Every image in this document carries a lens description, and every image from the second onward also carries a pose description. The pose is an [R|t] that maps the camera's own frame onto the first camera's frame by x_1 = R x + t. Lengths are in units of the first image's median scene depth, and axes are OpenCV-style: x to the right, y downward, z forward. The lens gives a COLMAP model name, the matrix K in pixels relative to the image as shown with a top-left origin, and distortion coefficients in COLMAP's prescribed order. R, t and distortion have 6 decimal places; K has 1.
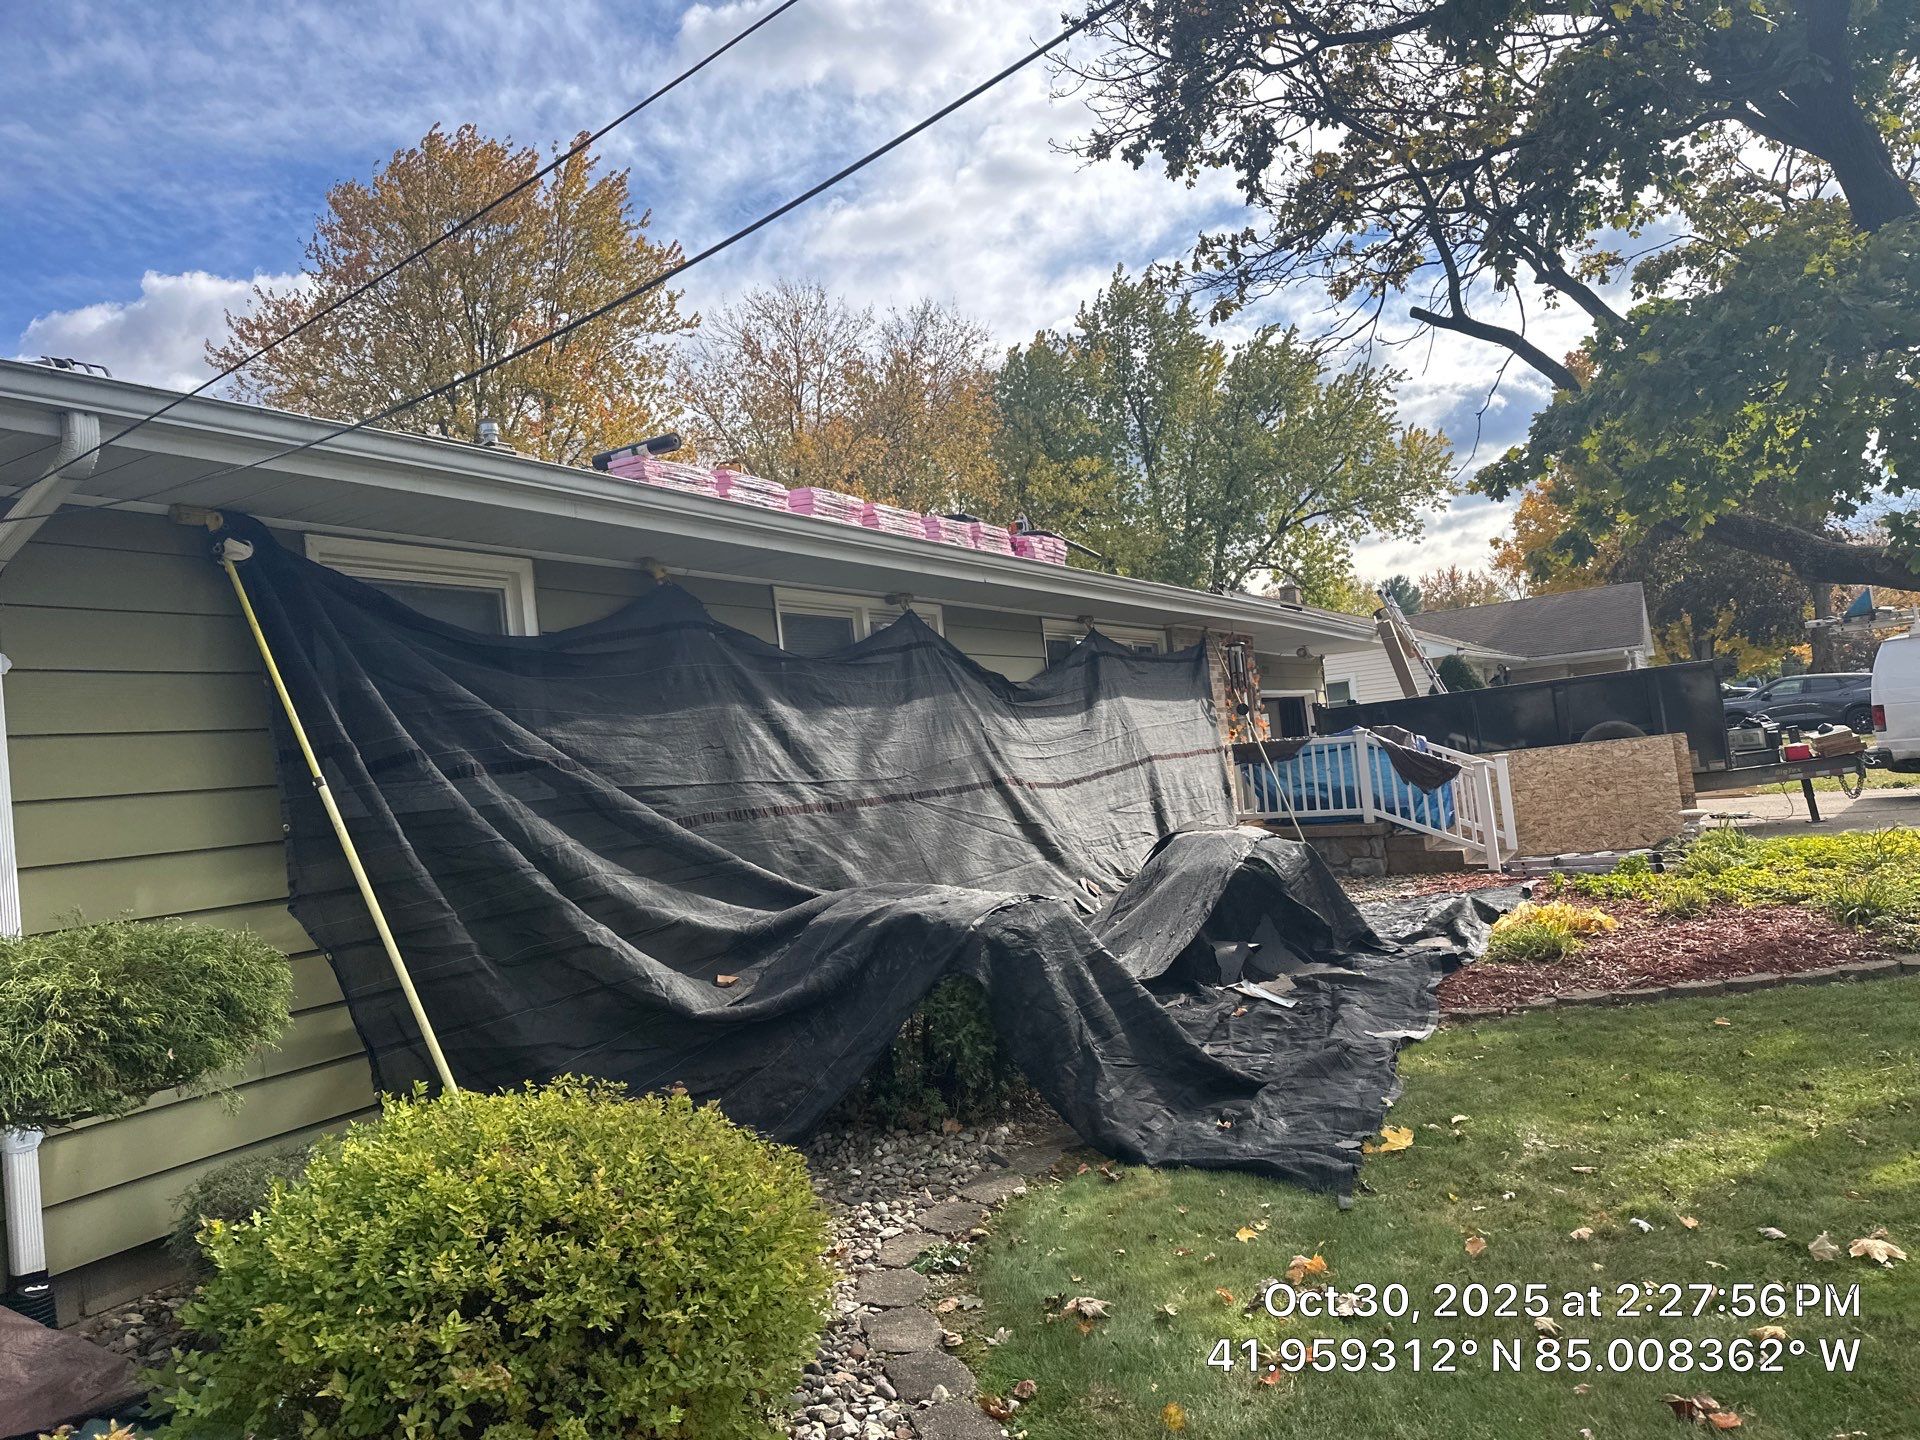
lens RADIAL K [[1334.0, 0, 993.9], [0, 1334.0, 723.4], [0, 0, 1]] dist [0.136352, -0.212330]
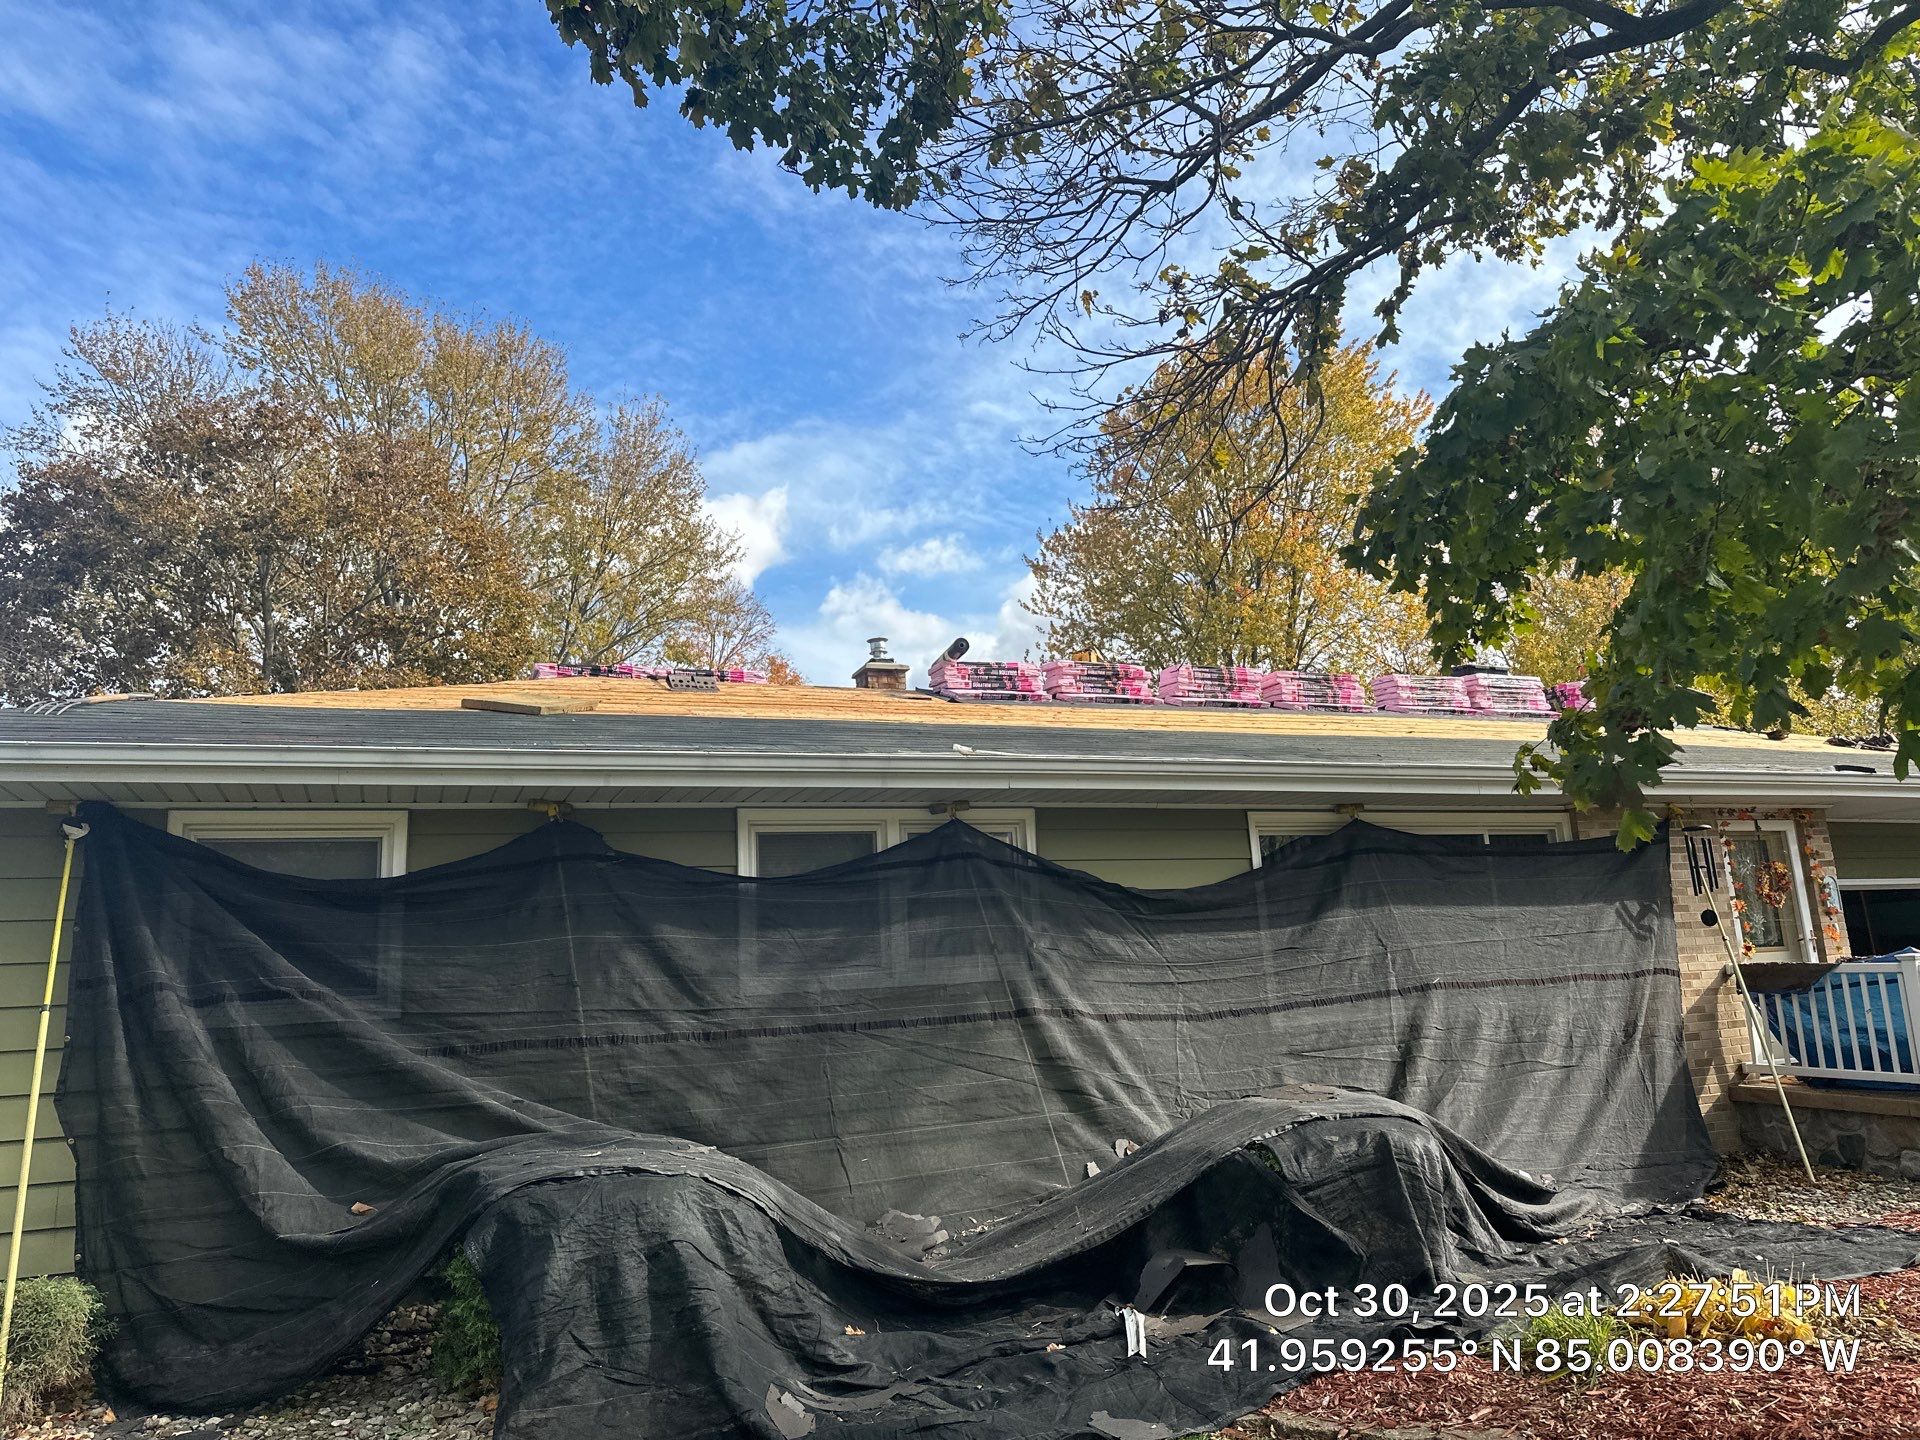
lens RADIAL K [[1334.0, 0, 993.9], [0, 1334.0, 723.4], [0, 0, 1]] dist [0.136352, -0.212330]
pose [[0.765329, -0.054633, -0.641317, 0.671318], [-0.011746, 0.995040, -0.098783, -0.069885], [0.643532, 0.083134, 0.760891, 0.338981]]
